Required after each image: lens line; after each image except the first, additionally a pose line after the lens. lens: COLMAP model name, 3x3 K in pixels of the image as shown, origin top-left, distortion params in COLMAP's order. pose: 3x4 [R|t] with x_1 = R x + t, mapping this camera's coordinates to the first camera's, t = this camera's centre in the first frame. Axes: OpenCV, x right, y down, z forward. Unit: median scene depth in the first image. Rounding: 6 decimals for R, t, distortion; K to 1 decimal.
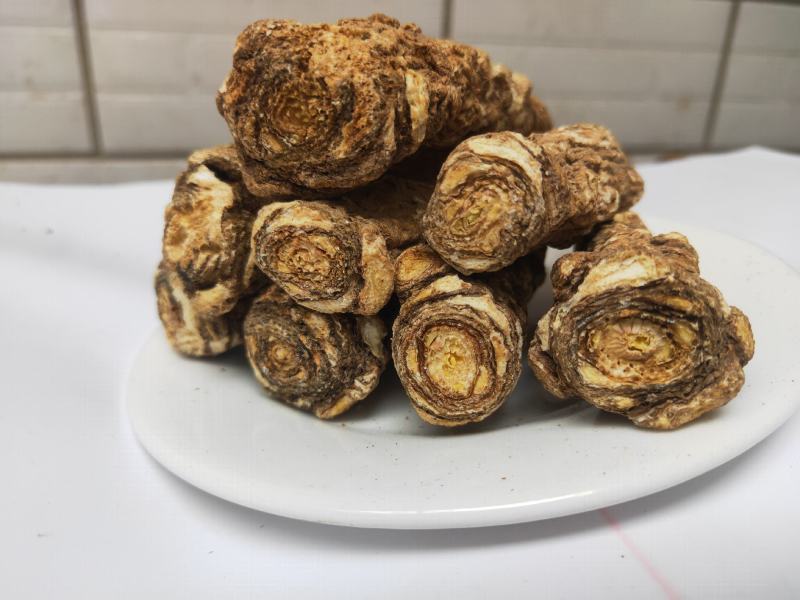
lens RADIAL K [[621.6, 0, 400.0], [0, 621.6, 300.0], [0, 0, 1]] dist [-0.008401, -0.014643]
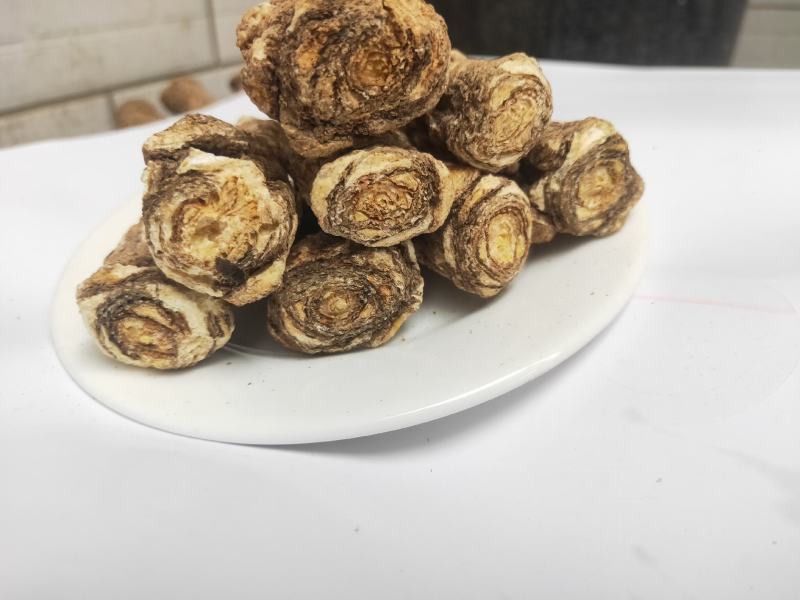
lens RADIAL K [[621.6, 0, 400.0], [0, 621.6, 300.0], [0, 0, 1]] dist [-0.008401, -0.014643]
pose [[0.683337, -0.389162, 0.617741, -0.942122], [0.318655, 0.920231, 0.227231, -0.155103], [-0.656894, 0.041571, 0.752836, 0.175333]]
